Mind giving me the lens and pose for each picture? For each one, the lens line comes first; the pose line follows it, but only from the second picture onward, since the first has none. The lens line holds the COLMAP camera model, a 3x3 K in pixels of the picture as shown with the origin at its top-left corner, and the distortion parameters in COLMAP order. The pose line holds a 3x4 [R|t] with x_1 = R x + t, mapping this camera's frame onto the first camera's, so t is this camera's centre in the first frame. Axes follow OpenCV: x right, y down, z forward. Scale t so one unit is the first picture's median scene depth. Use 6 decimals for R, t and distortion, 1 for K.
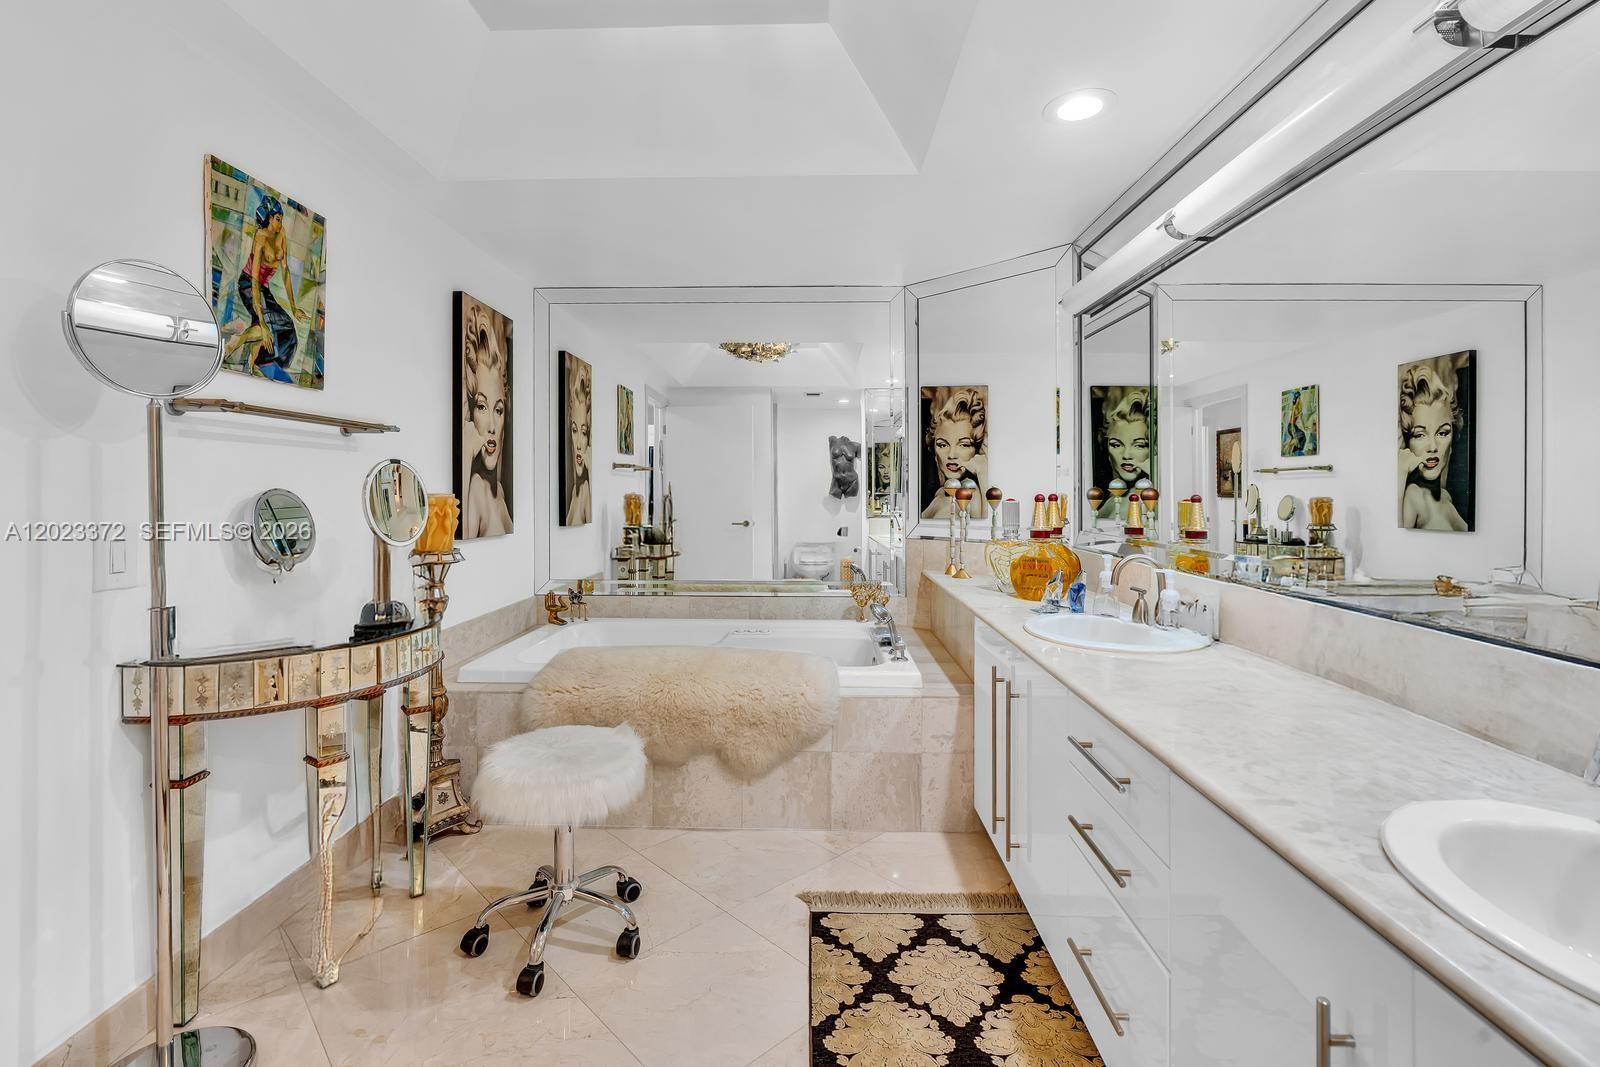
lens RADIAL K [[733.8, 0, 795.6], [0, 733.8, 497.0], [0, 0, 1]] dist [-0.000261, -0.000346]
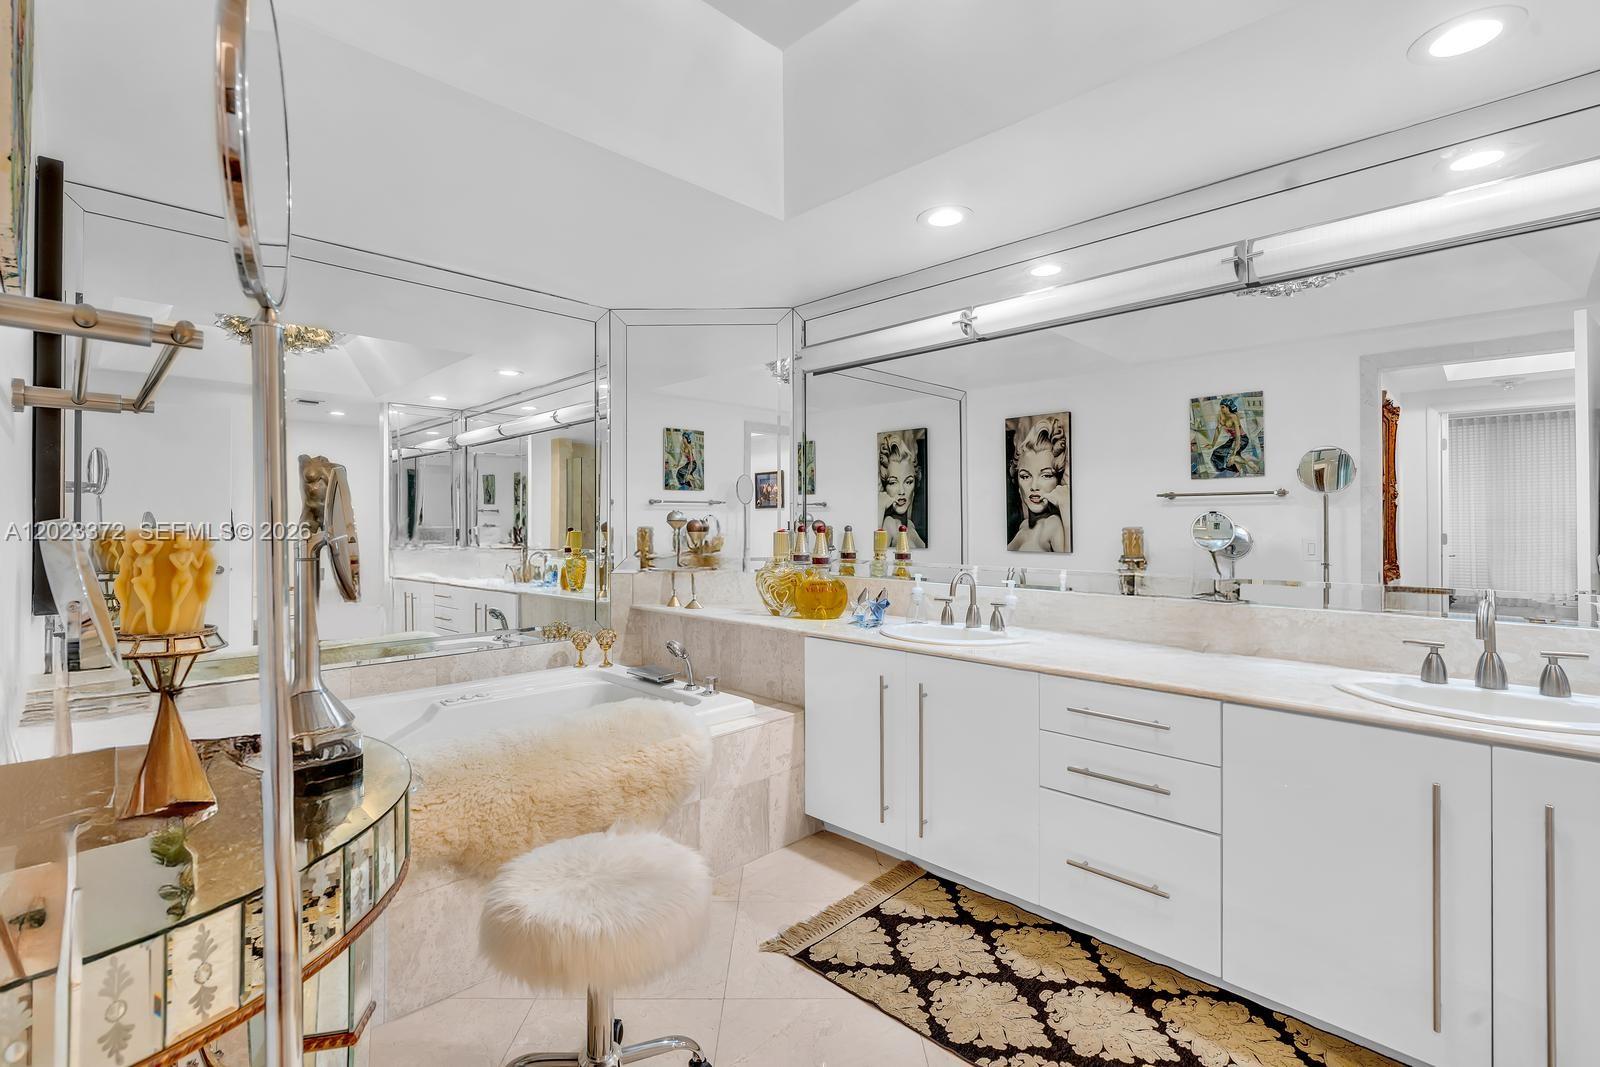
lens RADIAL K [[722.9, 0, 798.6], [0, 722.9, 518.9], [0, 0, 1]] dist [-0.000998, 0.000373]
pose [[0.689513, -0.000836, 0.724273, -0.358742], [0.010322, 0.999909, -0.008672, -0.003043], [-0.724200, 0.013455, 0.689459, 0.176020]]
